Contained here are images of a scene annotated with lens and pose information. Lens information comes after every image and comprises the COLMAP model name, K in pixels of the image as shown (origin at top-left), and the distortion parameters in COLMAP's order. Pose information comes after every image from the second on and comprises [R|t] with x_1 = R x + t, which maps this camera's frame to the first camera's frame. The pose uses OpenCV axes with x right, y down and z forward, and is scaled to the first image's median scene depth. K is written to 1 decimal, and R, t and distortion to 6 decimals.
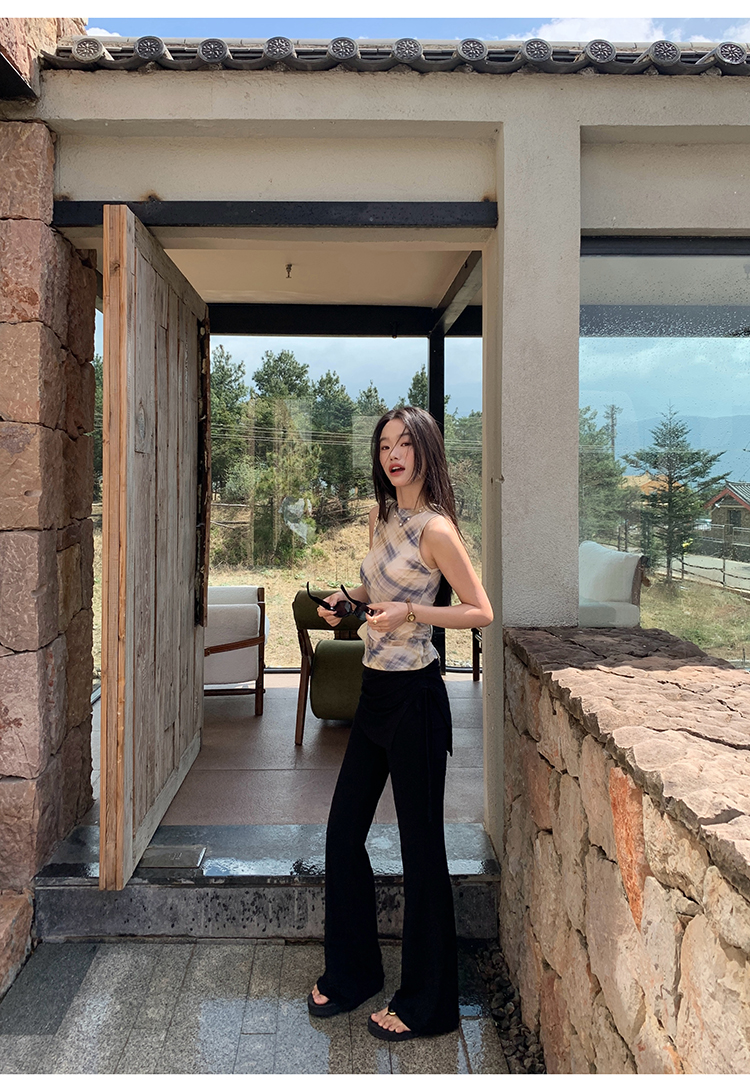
lens RADIAL K [[823.8, 0, 340.3], [0, 823.8, 472.9], [0, 0, 1]] dist [-0.005195, 0.036310]
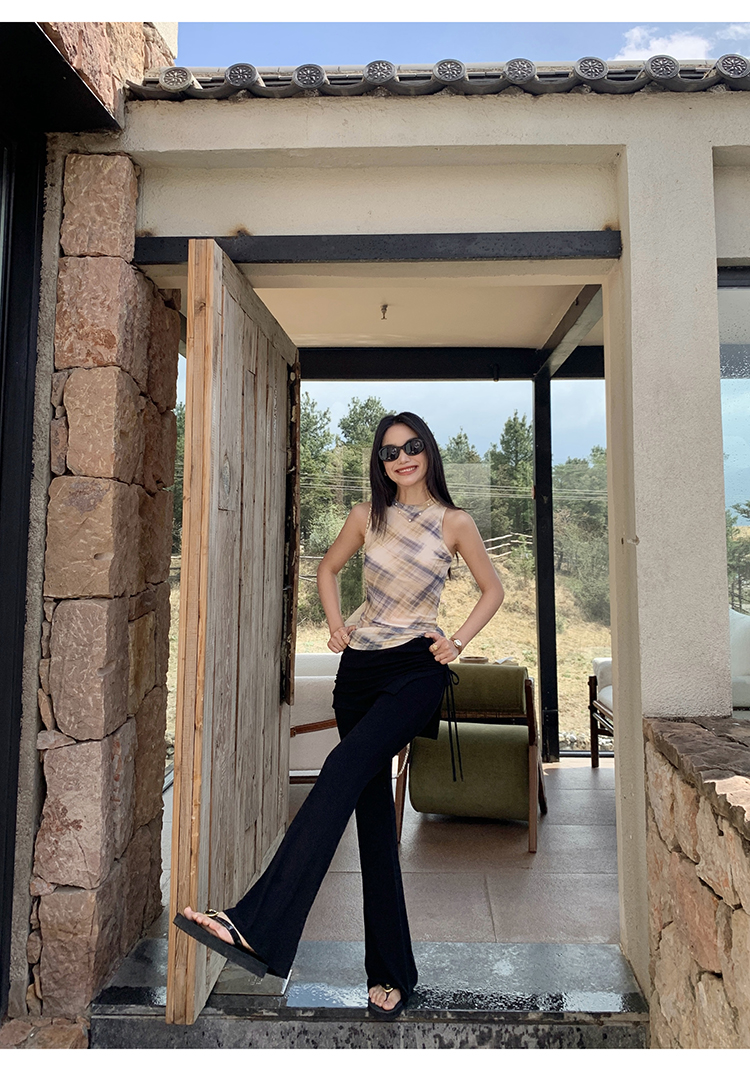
lens RADIAL K [[836.2, 0, 387.4], [0, 836.2, 439.8], [0, 0, 1]] dist [0.034661, -0.034309]
pose [[0.999100, -0.005434, -0.042077, -0.027347], [0.001379, 0.995397, -0.095824, -0.013329], [0.042404, 0.095680, 0.994509, 0.097449]]
